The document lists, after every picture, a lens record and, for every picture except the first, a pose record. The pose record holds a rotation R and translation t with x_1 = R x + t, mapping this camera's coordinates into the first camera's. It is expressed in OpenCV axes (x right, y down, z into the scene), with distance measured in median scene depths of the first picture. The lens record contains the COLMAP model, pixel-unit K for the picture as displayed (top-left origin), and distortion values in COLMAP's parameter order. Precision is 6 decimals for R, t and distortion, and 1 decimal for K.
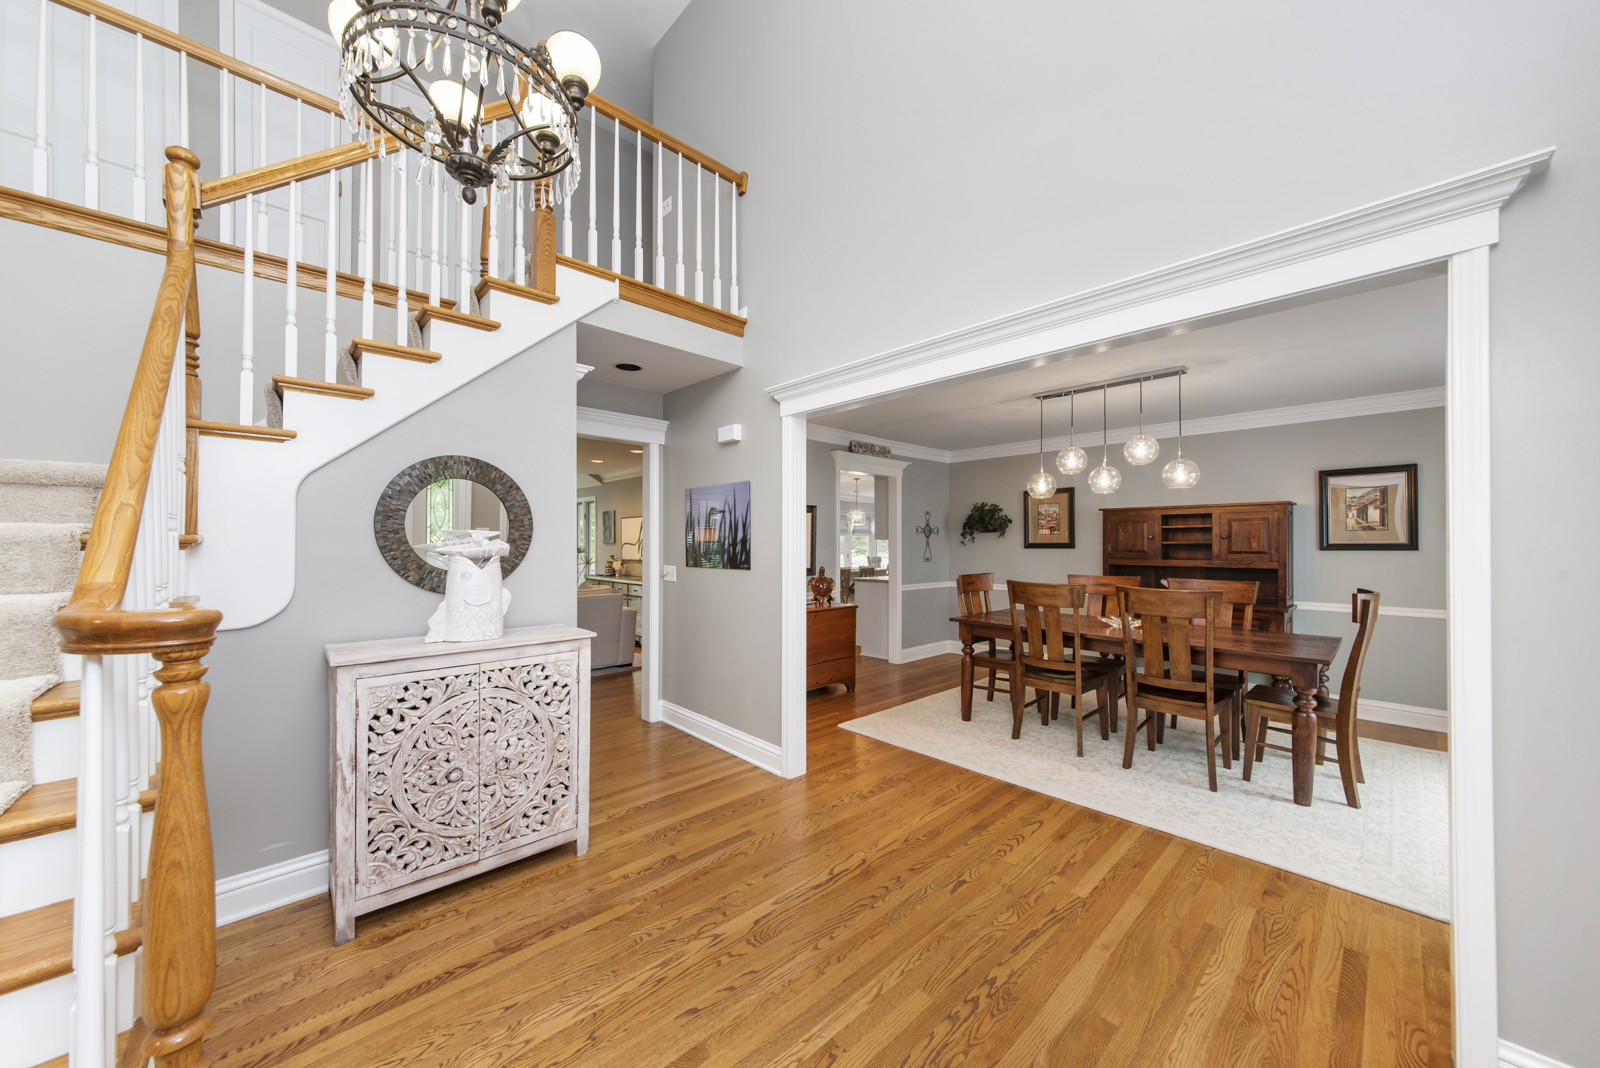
lens RADIAL K [[576.6, 0, 795.1], [0, 576.6, 538.3], [0, 0, 1]] dist [-0.001059, 0.004211]
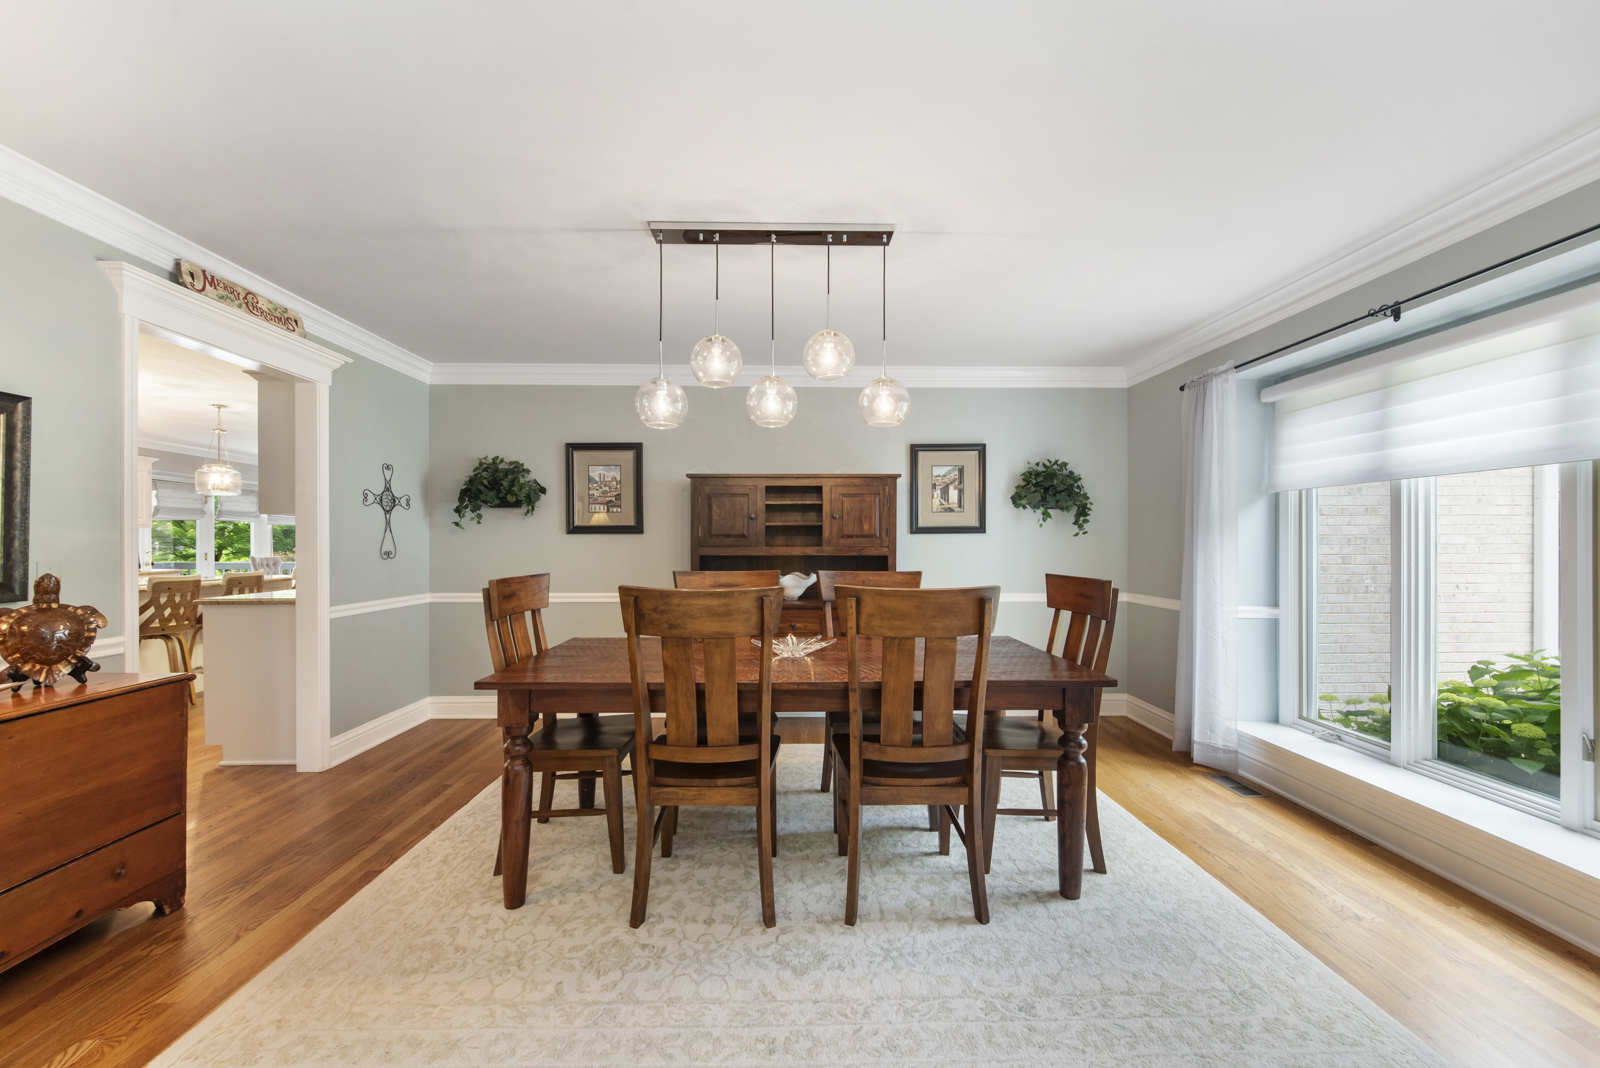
lens RADIAL K [[633.2, 0, 797.8], [0, 633.2, 544.1], [0, 0, 1]] dist [-0.009041, -0.000266]
pose [[0.671579, -0.002192, 0.740930, 0.070798], [-0.005422, 0.999954, 0.007874, 0.026764], [-0.740913, -0.009305, 0.671536, 0.437339]]
